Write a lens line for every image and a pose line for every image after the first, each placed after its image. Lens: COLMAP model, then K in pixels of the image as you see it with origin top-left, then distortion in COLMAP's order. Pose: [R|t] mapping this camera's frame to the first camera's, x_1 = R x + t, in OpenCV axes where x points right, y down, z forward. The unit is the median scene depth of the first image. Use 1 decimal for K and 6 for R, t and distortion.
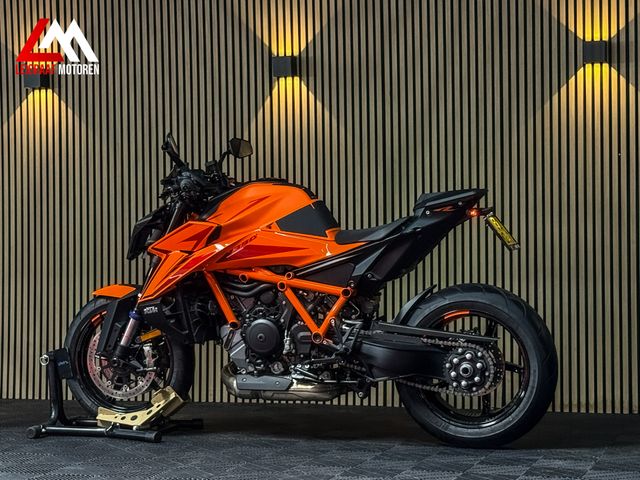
lens RADIAL K [[1401.2, 0, 315.9], [0, 1401.2, 243.7], [0, 0, 1]] dist [0.130175, 0.000000]
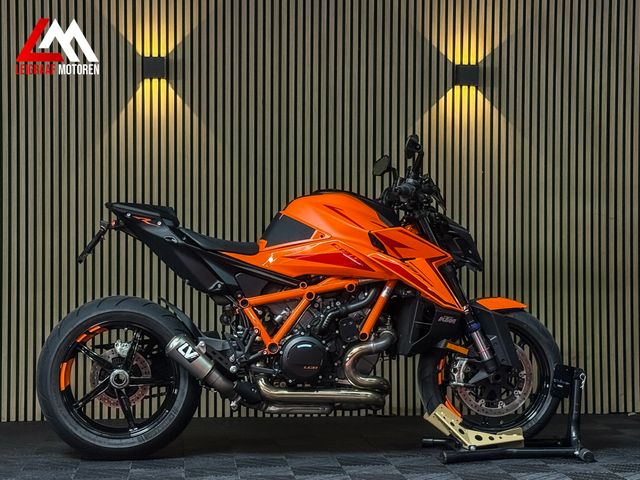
lens RADIAL K [[1362.1, 0, 314.9], [0, 1362.1, 236.8], [0, 0, 1]] dist [0.143474, 0.000000]
pose [[0.913725, 0.015190, 0.406048, -0.376128], [-0.012335, 0.999877, -0.009646, -0.003381], [-0.406145, 0.003805, 0.913801, 0.125439]]
